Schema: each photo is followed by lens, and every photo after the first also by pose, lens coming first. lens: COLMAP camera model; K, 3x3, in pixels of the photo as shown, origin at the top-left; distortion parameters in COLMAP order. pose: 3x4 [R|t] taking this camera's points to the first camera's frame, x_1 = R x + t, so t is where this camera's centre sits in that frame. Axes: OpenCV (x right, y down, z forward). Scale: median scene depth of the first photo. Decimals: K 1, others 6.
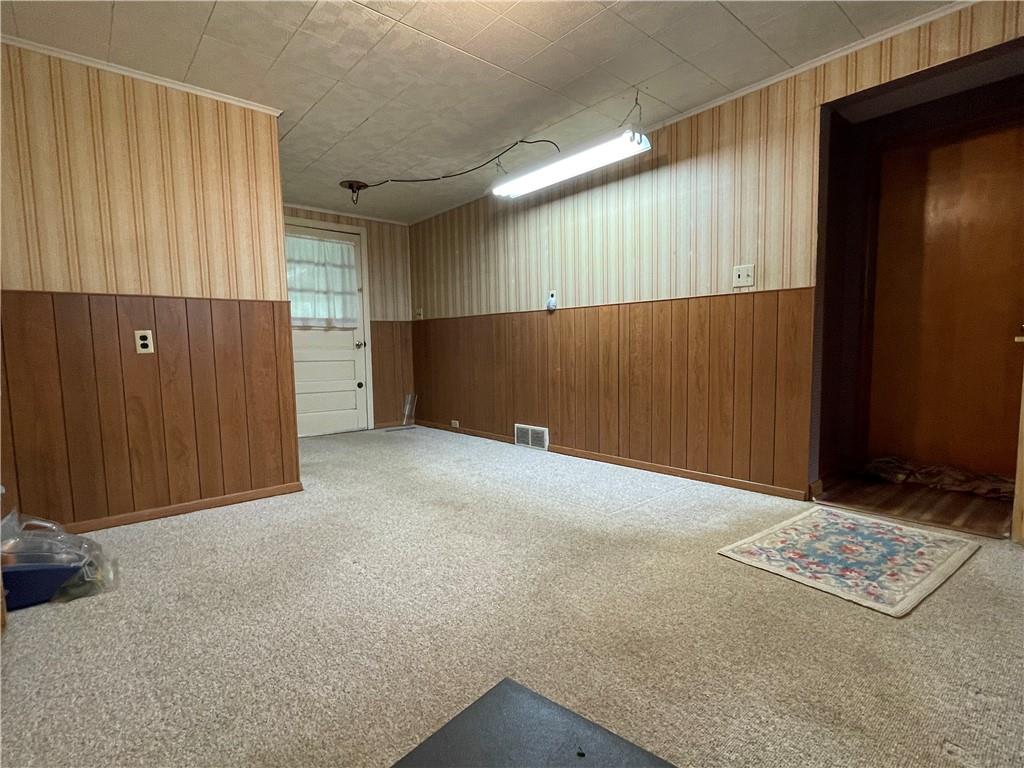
lens RADIAL K [[507.7, 0, 512.2], [0, 507.7, 387.4], [0, 0, 1]] dist [0.000353, 0.000067]
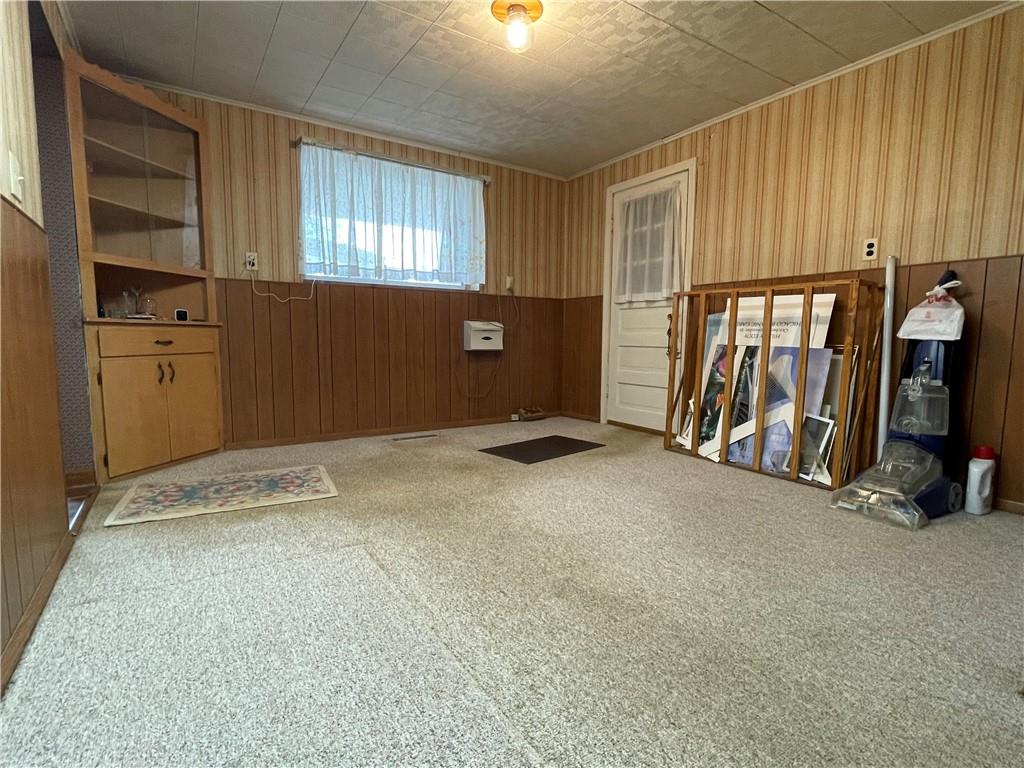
lens RADIAL K [[507.7, 0, 511.0], [0, 507.7, 387.2], [0, 0, 1]] dist [0.000353, 0.000067]
pose [[-0.991598, 0.000367, 0.129360, -0.149200], [0.023845, 0.983379, 0.179994, -0.125034], [-0.127144, 0.181566, -0.975125, 2.020021]]
